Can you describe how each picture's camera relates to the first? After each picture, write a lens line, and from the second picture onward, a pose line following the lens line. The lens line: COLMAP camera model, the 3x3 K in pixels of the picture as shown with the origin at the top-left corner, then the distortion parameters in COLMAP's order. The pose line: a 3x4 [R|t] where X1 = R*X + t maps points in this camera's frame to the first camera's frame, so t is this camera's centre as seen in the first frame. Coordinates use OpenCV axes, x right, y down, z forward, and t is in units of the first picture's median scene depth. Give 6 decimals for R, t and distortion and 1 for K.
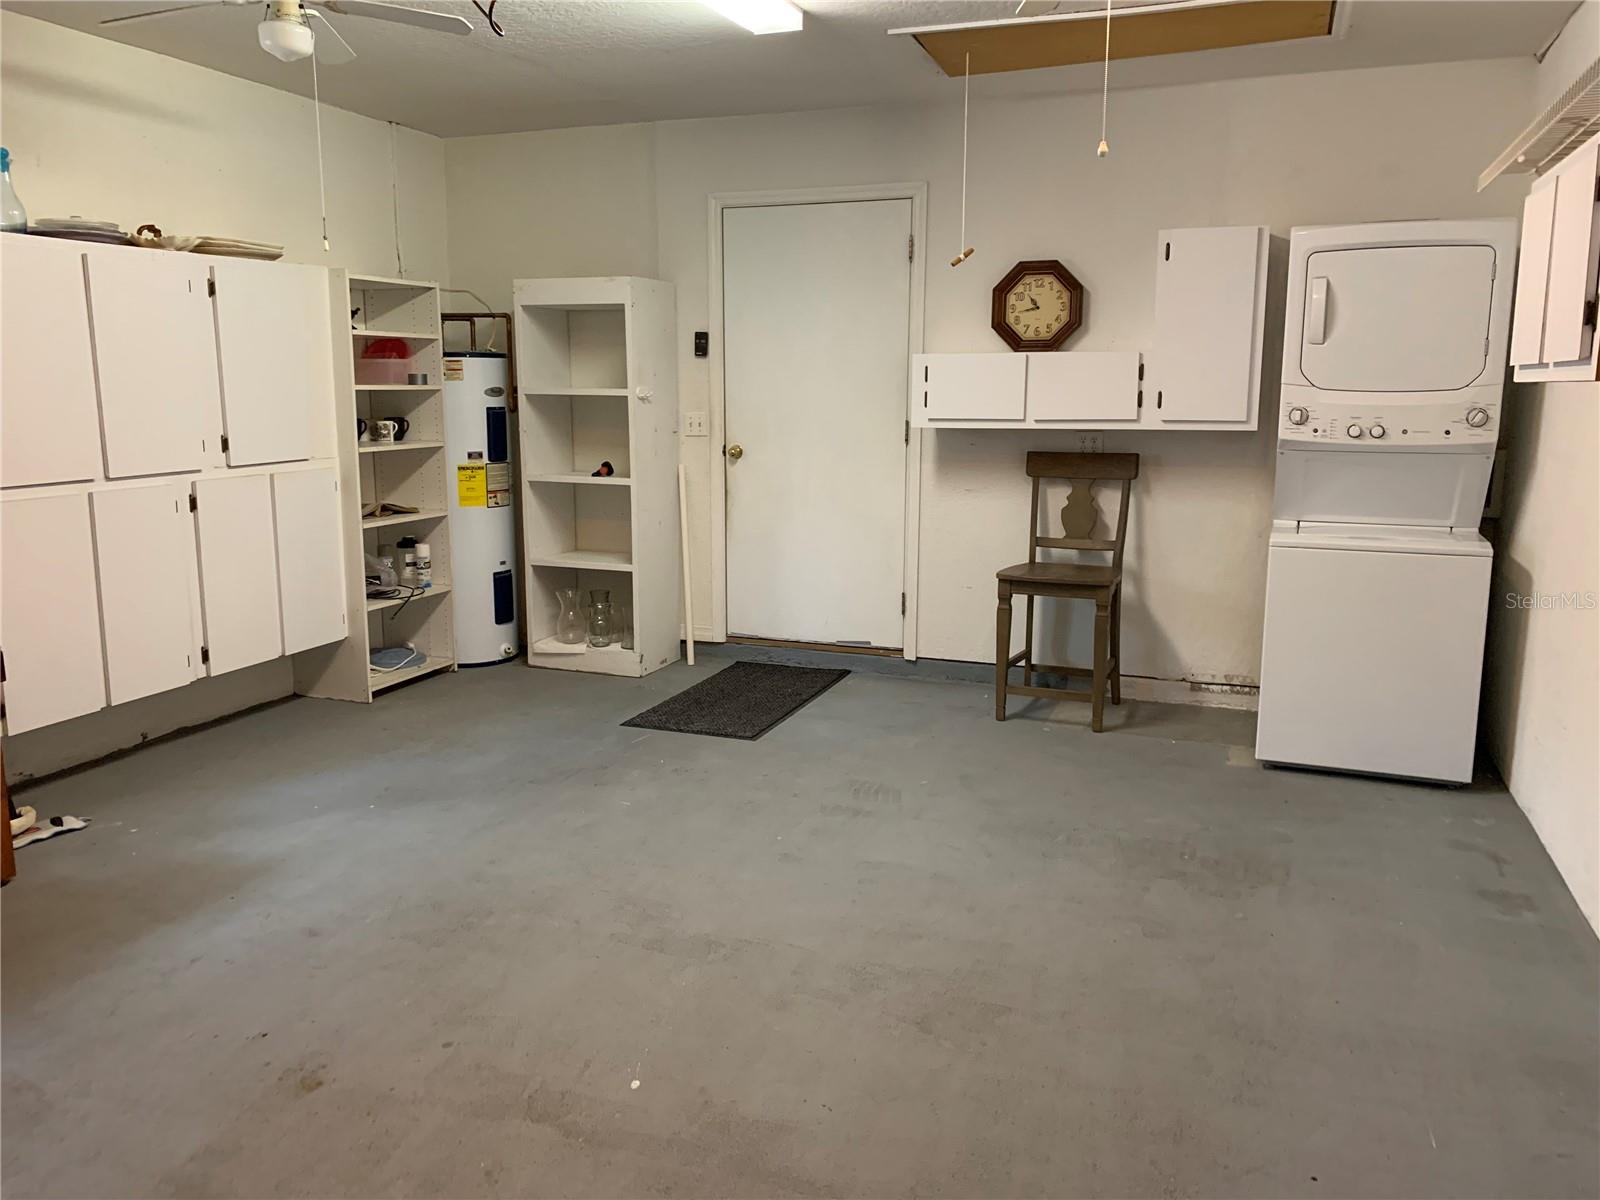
lens RADIAL K [[1208.2, 0, 794.3], [0, 1208.2, 594.2], [0, 0, 1]] dist [0.095479, -0.180009]
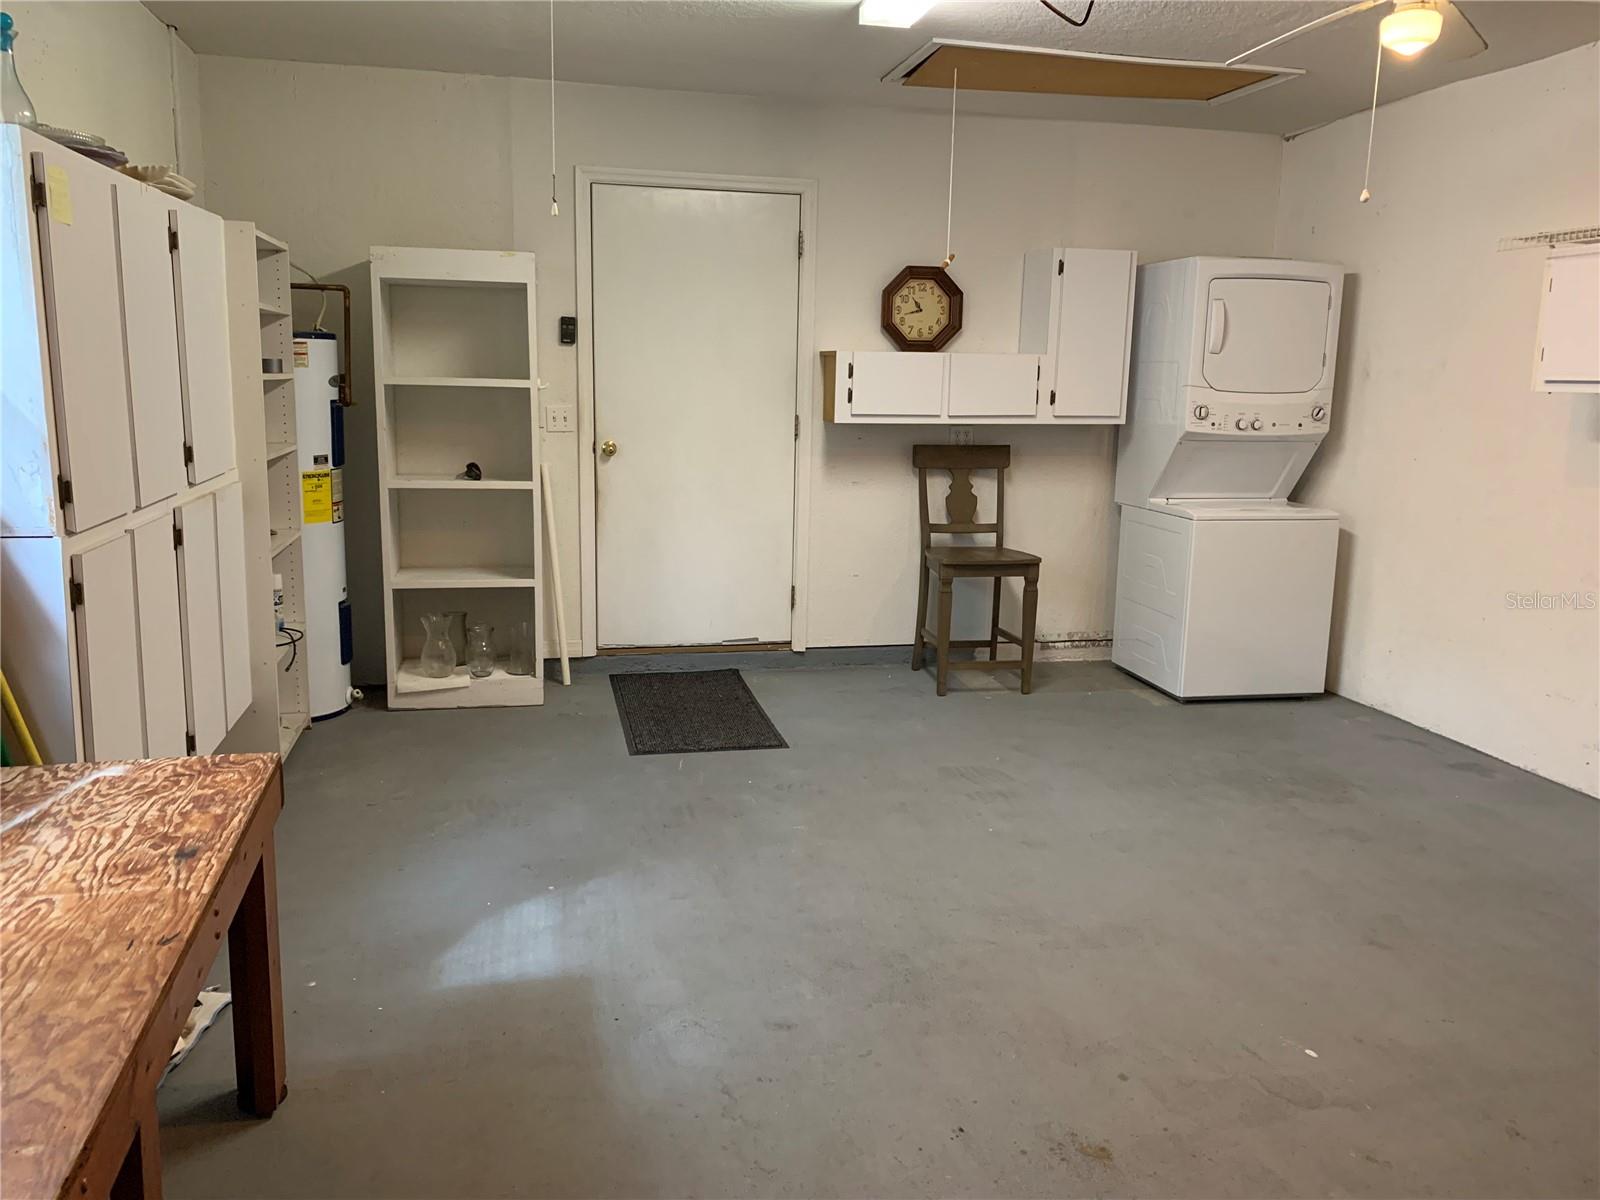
lens RADIAL K [[1208.2, 0, 794.3], [0, 1208.2, 594.2], [0, 0, 1]] dist [0.095479, -0.180009]
pose [[0.836100, -0.084152, 0.542084, -0.491322], [0.077333, 0.996377, 0.035399, -0.032252], [-0.543099, 0.012323, 0.839578, 0.162974]]
